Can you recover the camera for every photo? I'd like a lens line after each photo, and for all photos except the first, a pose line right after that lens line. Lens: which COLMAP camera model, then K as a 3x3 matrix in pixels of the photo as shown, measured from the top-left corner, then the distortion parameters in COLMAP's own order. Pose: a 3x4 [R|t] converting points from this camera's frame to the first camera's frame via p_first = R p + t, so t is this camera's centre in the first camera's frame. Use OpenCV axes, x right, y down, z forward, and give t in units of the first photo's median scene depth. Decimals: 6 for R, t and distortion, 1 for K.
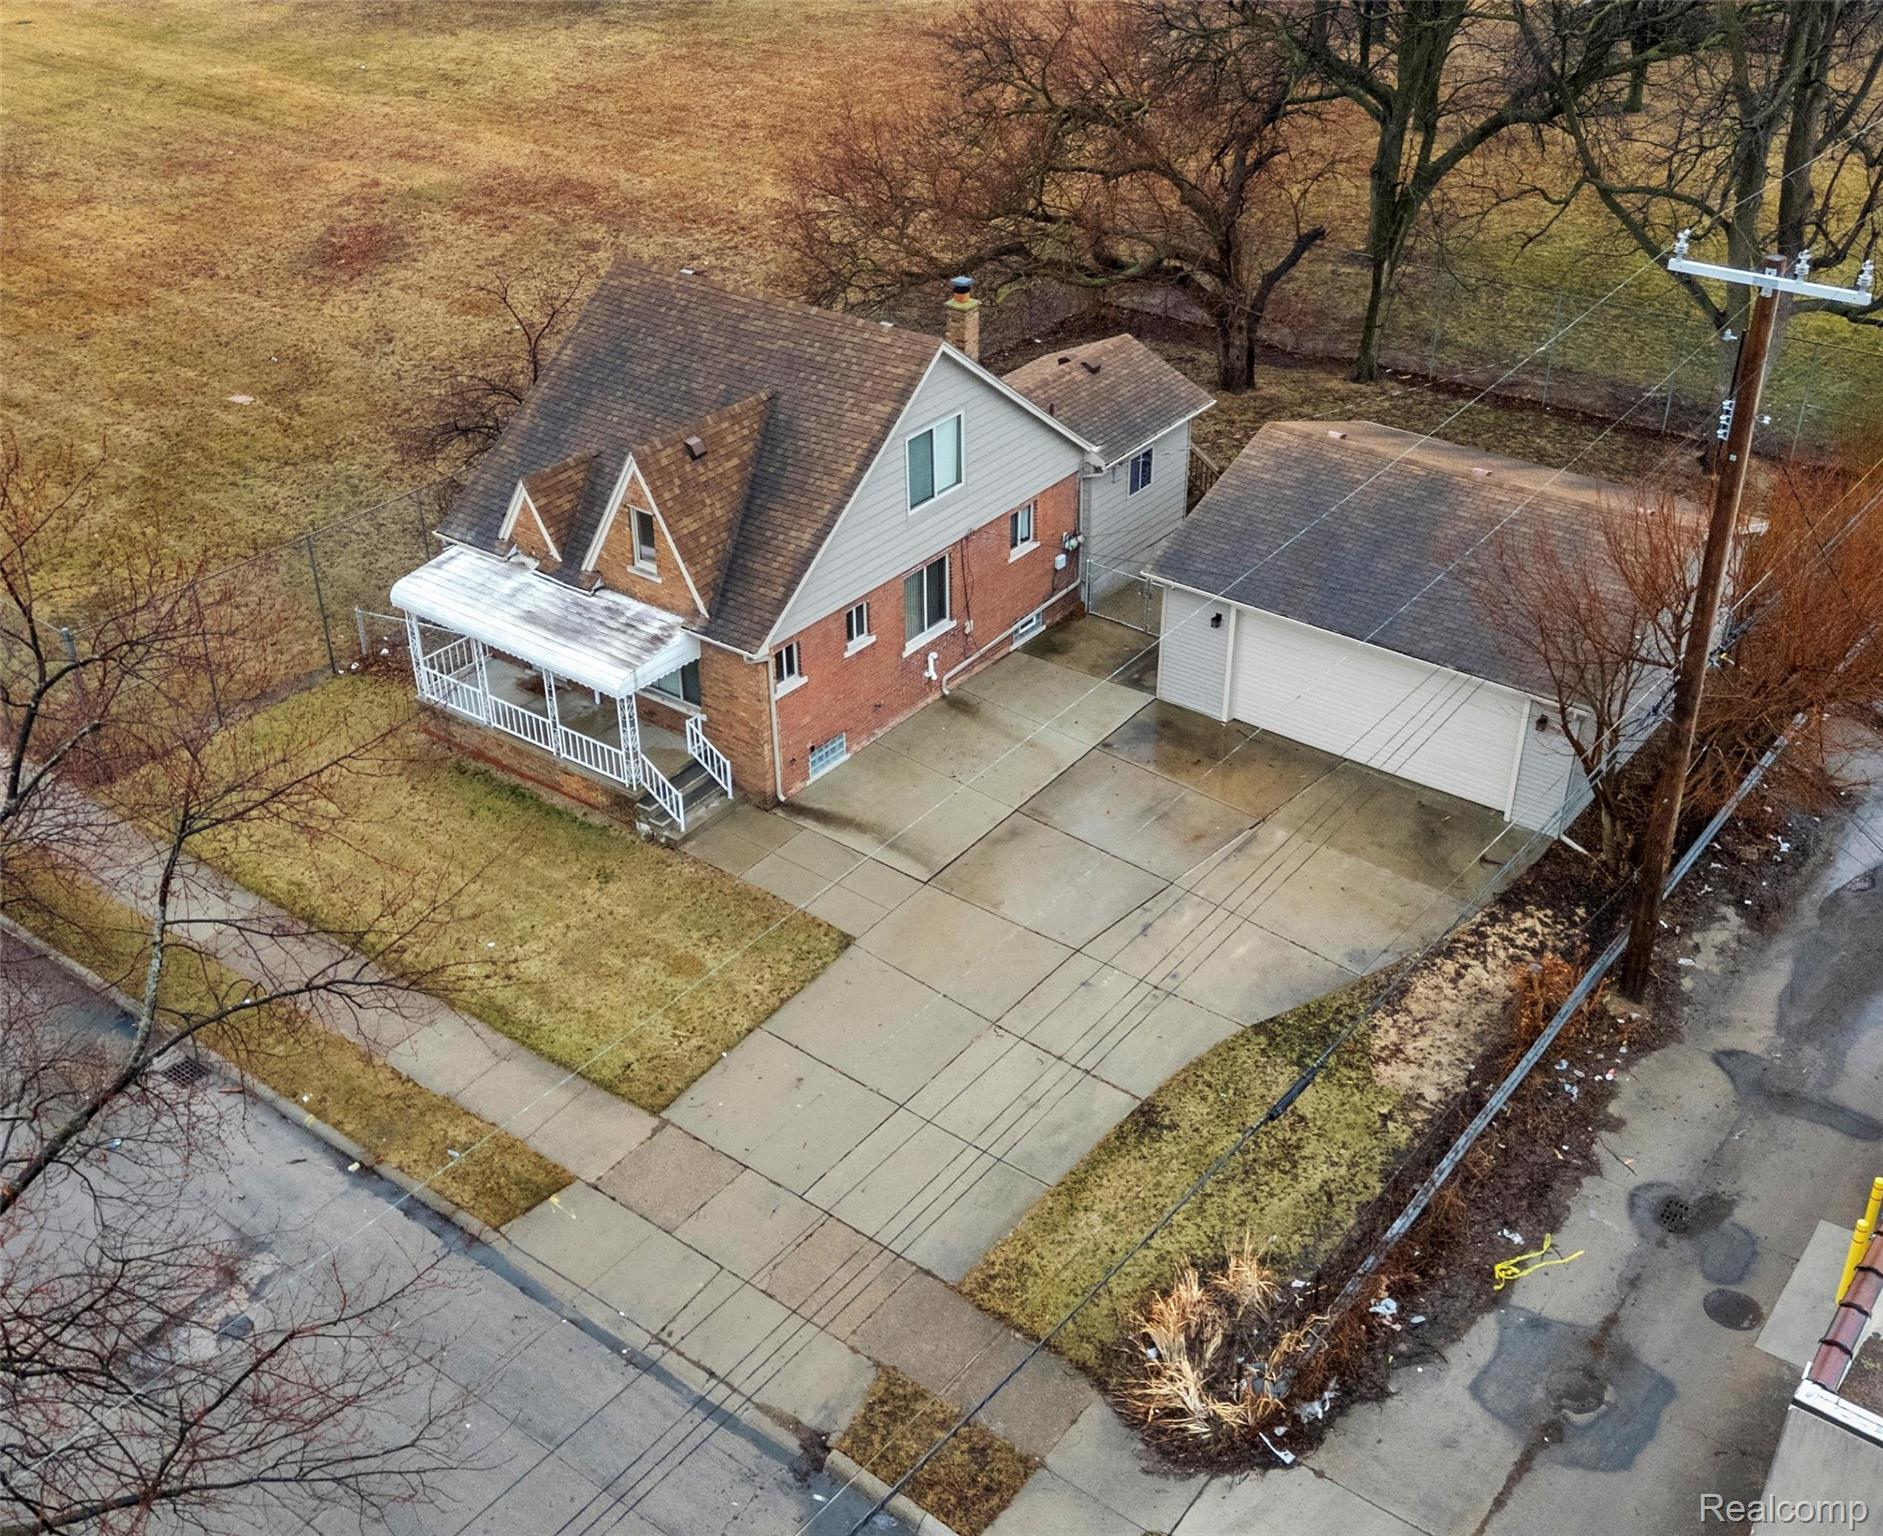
lens RADIAL K [[2006.1, 0, 941.5], [0, 2006.1, 768.0], [0, 0, 1]] dist [0.135735, -0.301458]
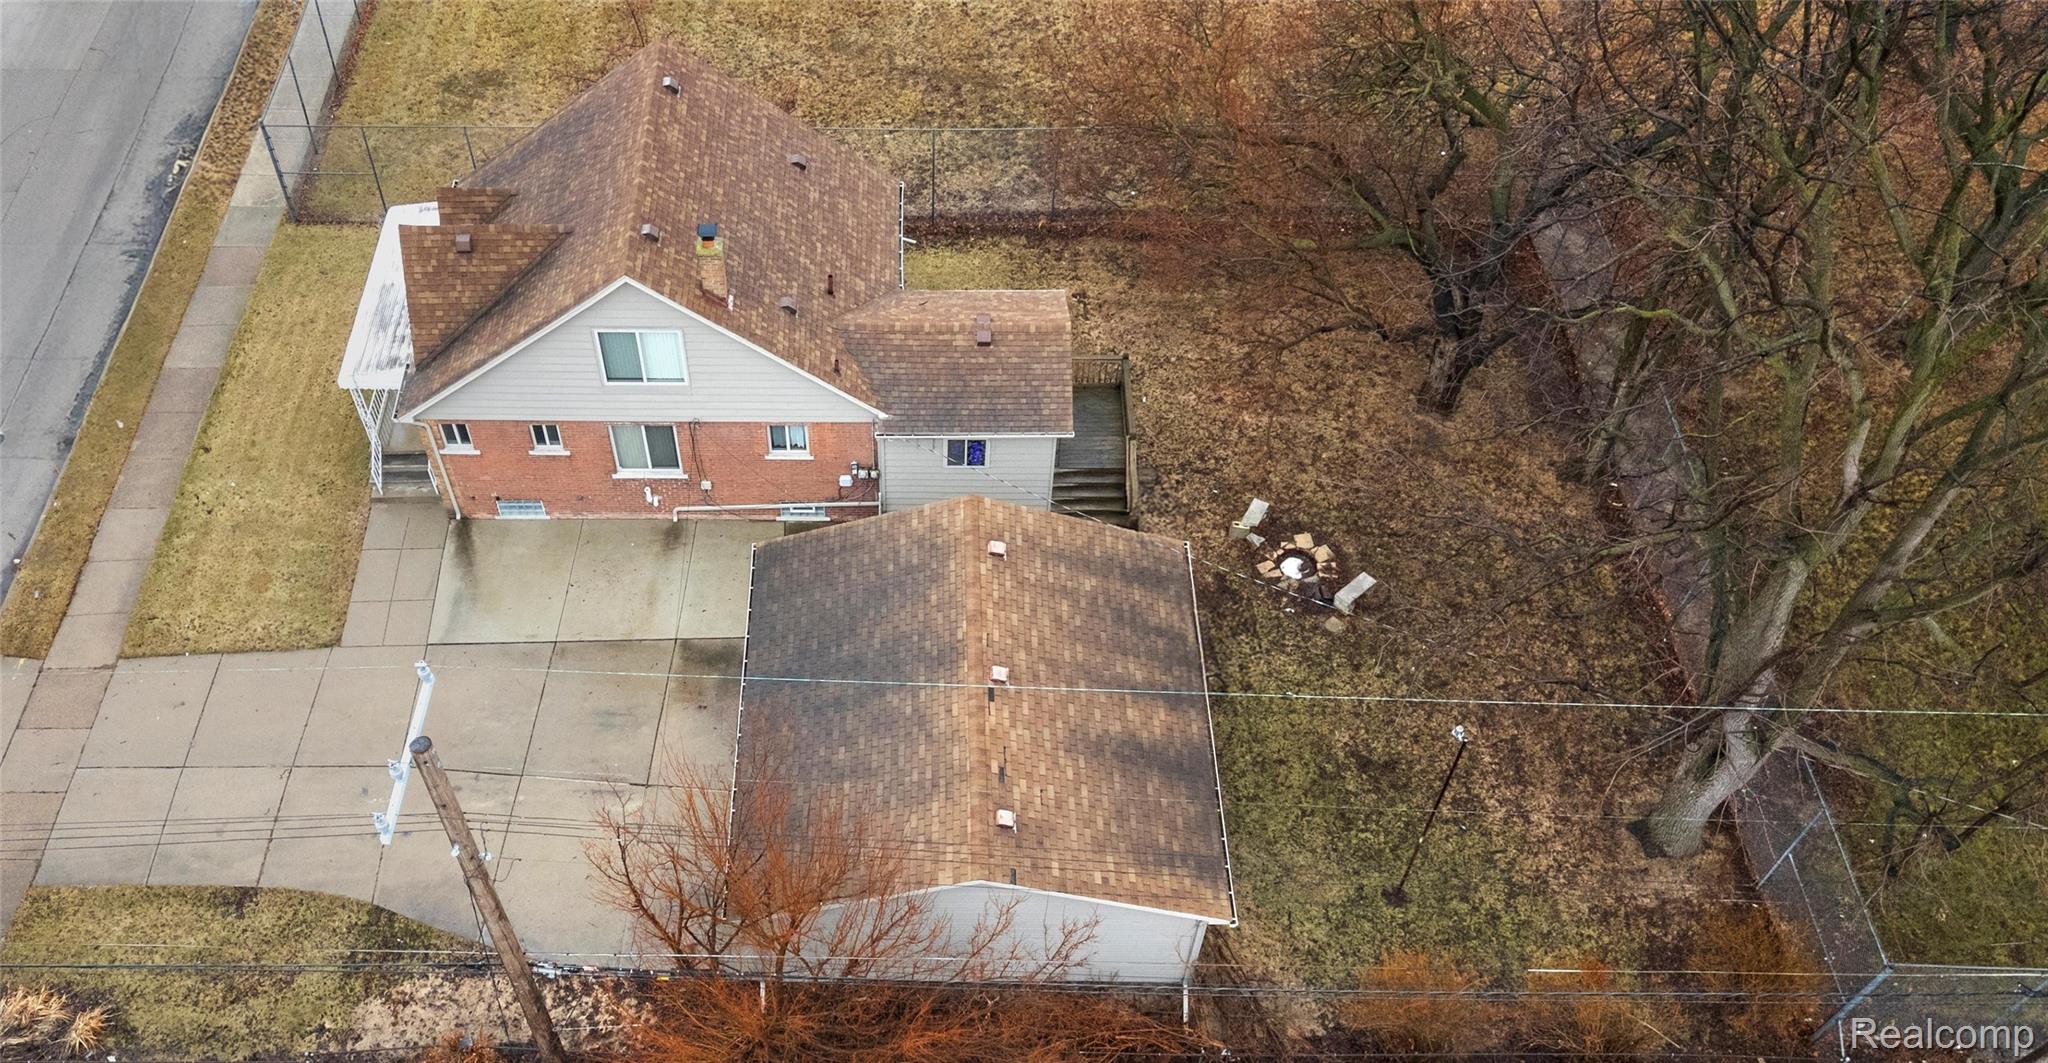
lens RADIAL K [[1664.7, 0, 906.0], [0, 1664.7, 650.4], [0, 0, 1]] dist [0.043435, -0.009037]
pose [[0.601733, 0.639951, -0.477892, 0.716266], [-0.422521, 0.762814, 0.489480, -0.614609], [0.677786, -0.092617, 0.729403, 0.457627]]
